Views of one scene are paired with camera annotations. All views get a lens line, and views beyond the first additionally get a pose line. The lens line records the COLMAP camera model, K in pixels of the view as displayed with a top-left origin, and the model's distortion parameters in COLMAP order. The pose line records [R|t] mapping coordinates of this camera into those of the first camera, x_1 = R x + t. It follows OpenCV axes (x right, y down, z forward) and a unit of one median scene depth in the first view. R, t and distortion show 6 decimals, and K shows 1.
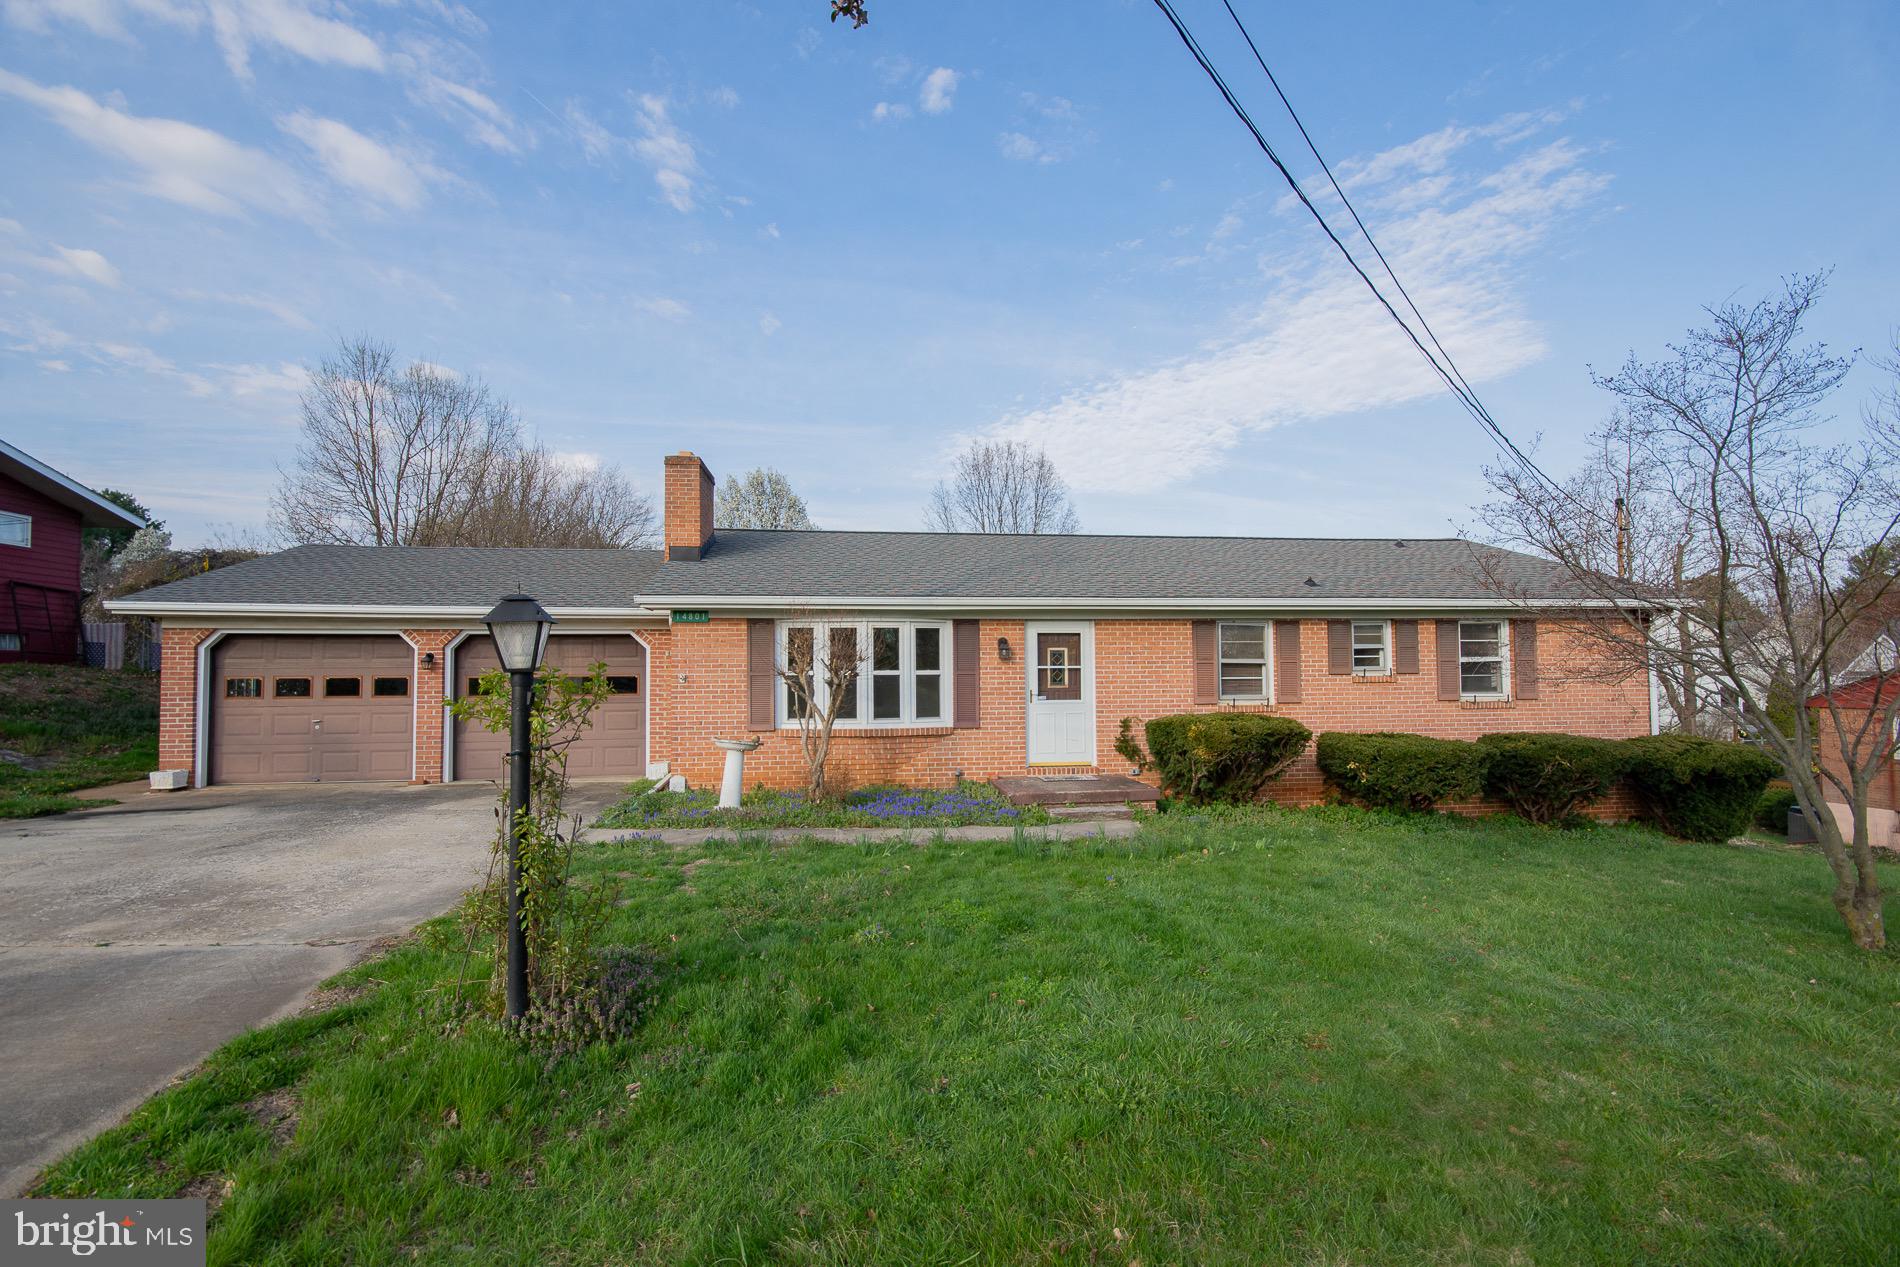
lens RADIAL K [[847.1, 0, 950.0], [0, 847.1, 633.5], [0, 0, 1]] dist [0.002643, -0.000210]
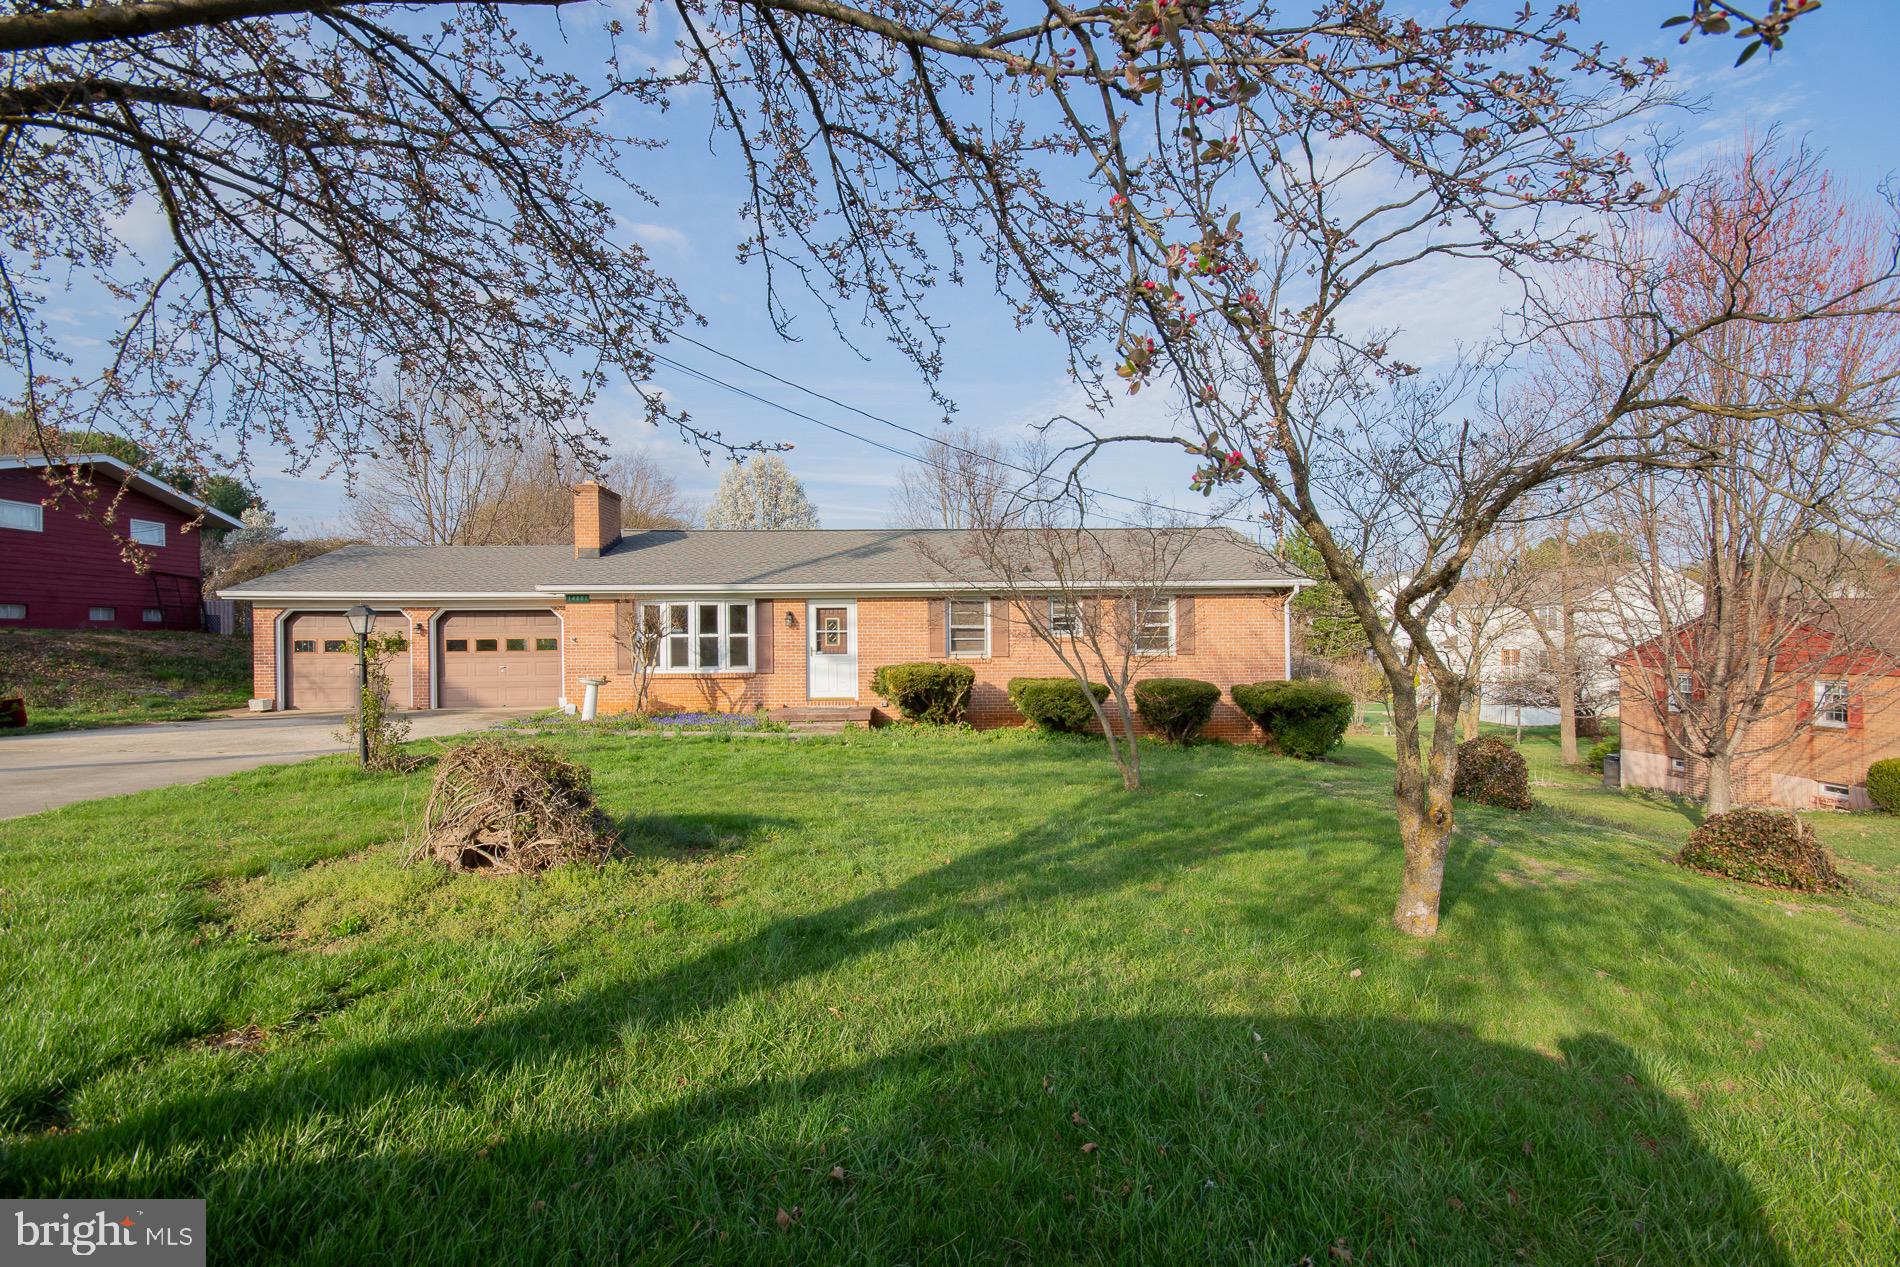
lens RADIAL K [[847.1, 0, 950.0], [0, 847.1, 633.5], [0, 0, 1]] dist [0.002643, -0.000210]
pose [[0.996619, -0.002110, -0.082133, 0.449372], [0.005522, 0.999130, 0.041335, -0.015520], [0.081975, -0.041649, 0.995764, -0.423163]]
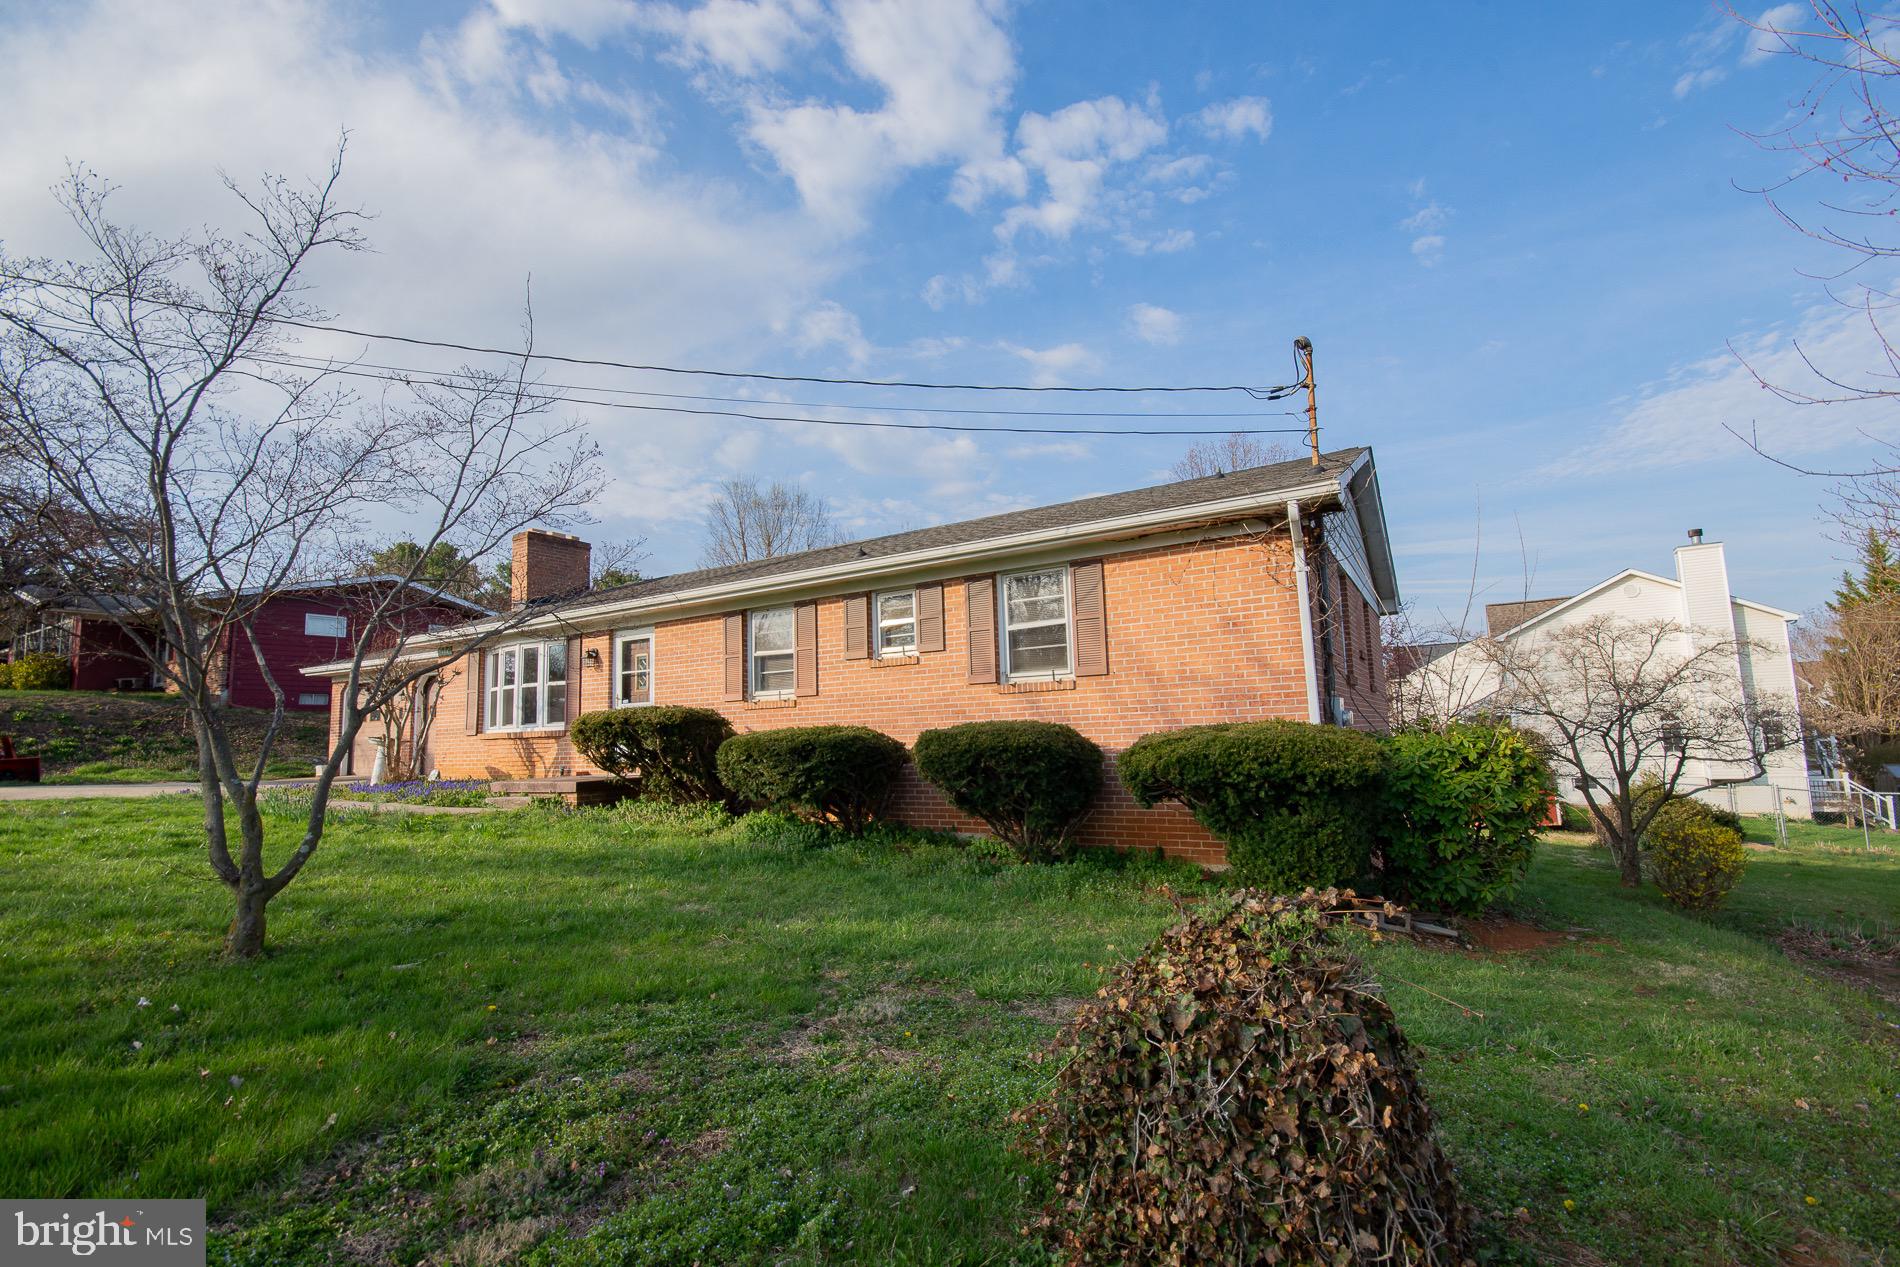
lens RADIAL K [[847.1, 0, 950.0], [0, 847.1, 633.5], [0, 0, 1]] dist [0.002643, -0.000210]
pose [[0.771831, -0.094089, -0.628828, 1.112267], [0.061133, 0.995390, -0.073901, 0.094715], [0.632882, 0.018597, 0.774025, 0.425284]]
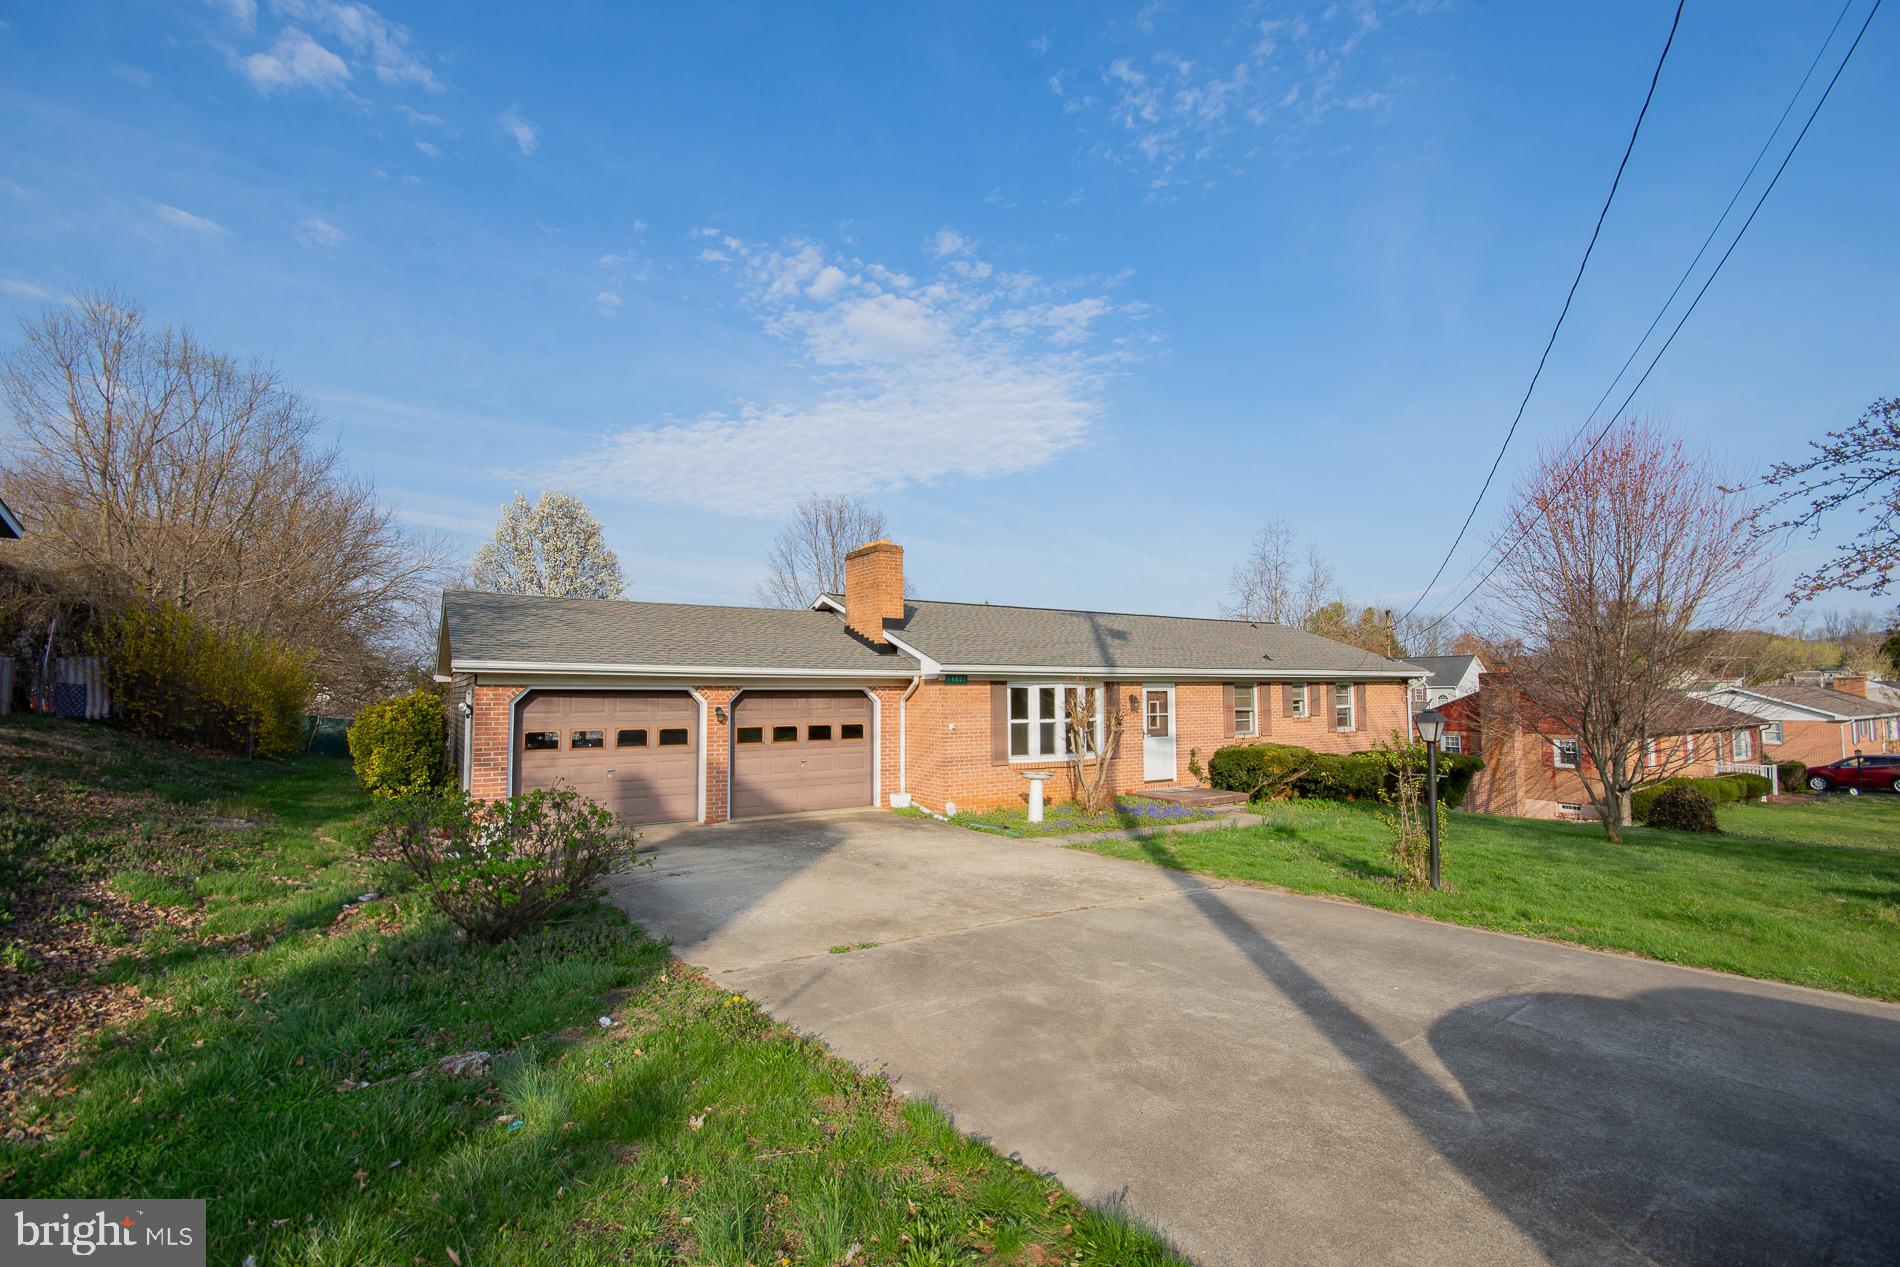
lens RADIAL K [[847.1, 0, 950.0], [0, 847.1, 633.5], [0, 0, 1]] dist [0.002643, -0.000210]
pose [[0.906461, 0.031914, 0.421083, -0.815608], [-0.005074, 0.997891, -0.064708, -0.003000], [-0.422260, 0.056518, 0.904711, -0.178745]]
